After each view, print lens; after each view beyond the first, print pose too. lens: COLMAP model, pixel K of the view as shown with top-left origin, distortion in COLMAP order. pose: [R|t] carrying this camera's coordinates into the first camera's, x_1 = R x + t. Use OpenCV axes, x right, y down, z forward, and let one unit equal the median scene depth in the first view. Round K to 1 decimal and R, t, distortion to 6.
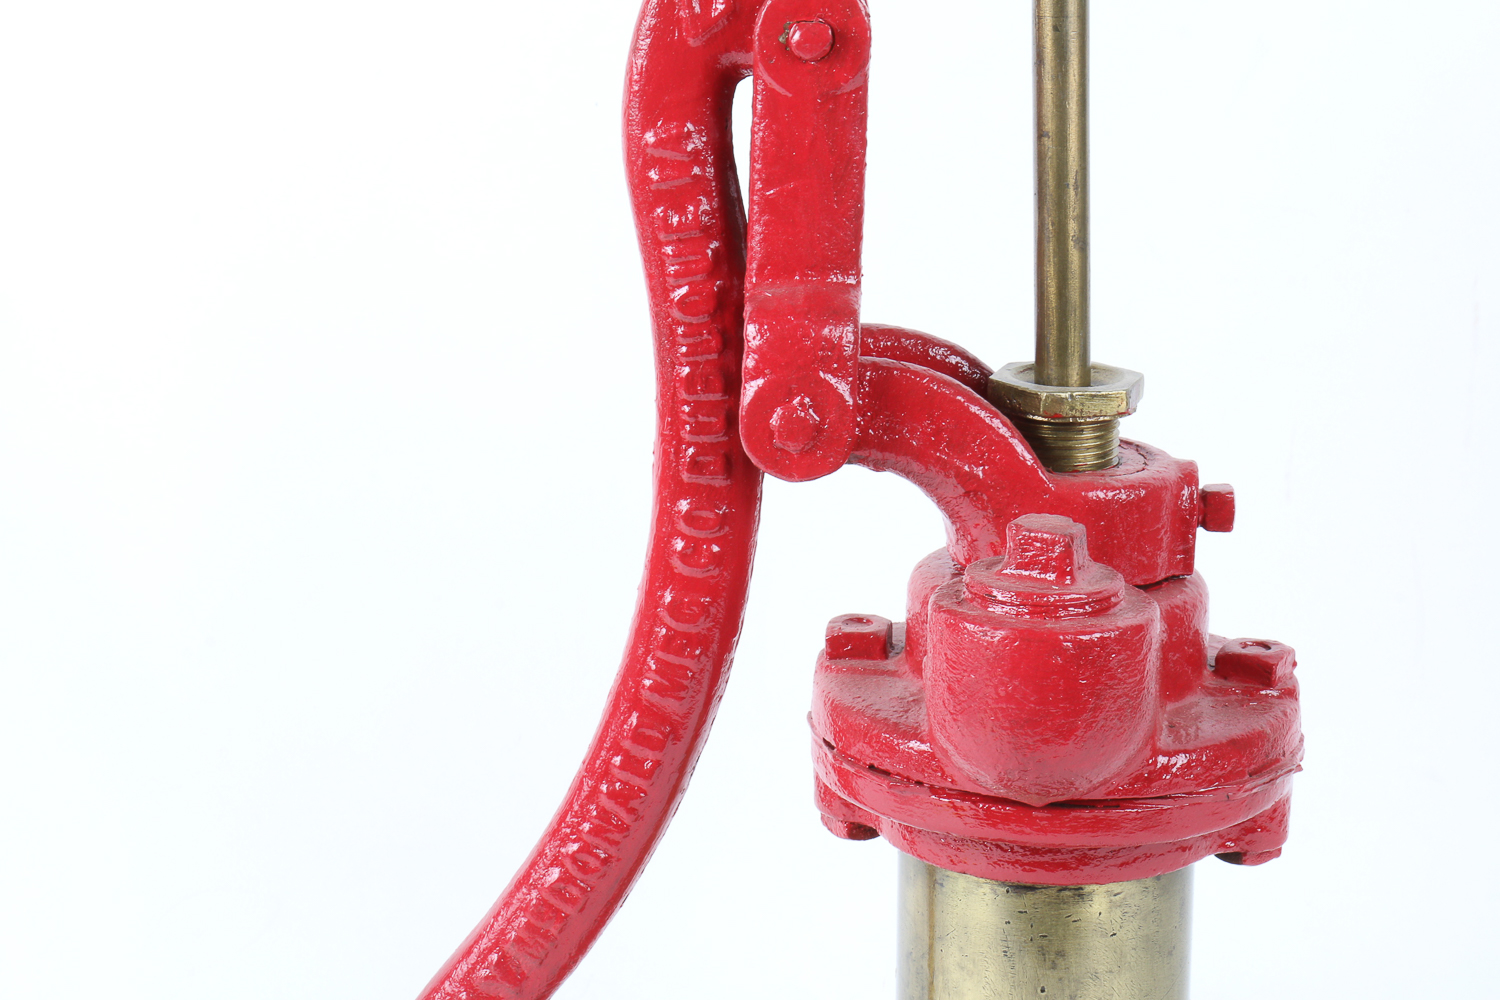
lens RADIAL K [[2935.2, 0, 750.0], [0, 2935.2, 500.0], [0, 0, 1]] dist [-0.021426, 0.029295]
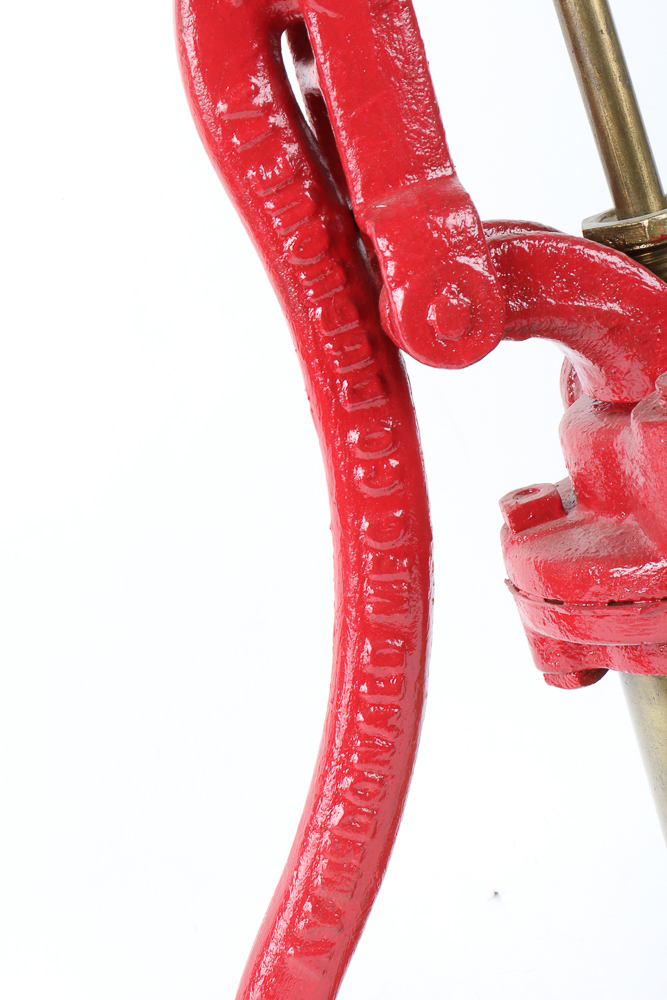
lens RADIAL K [[1956.8, 0, 333.5], [0, 1956.8, 500.0], [0, 0, 1]] dist [-0.021426, 0.029295]
pose [[0.935721, -0.323627, 0.140324, -0.135863], [0.329126, 0.944128, -0.017280, 0.033761], [-0.126891, 0.062353, 0.989955, 0.300603]]
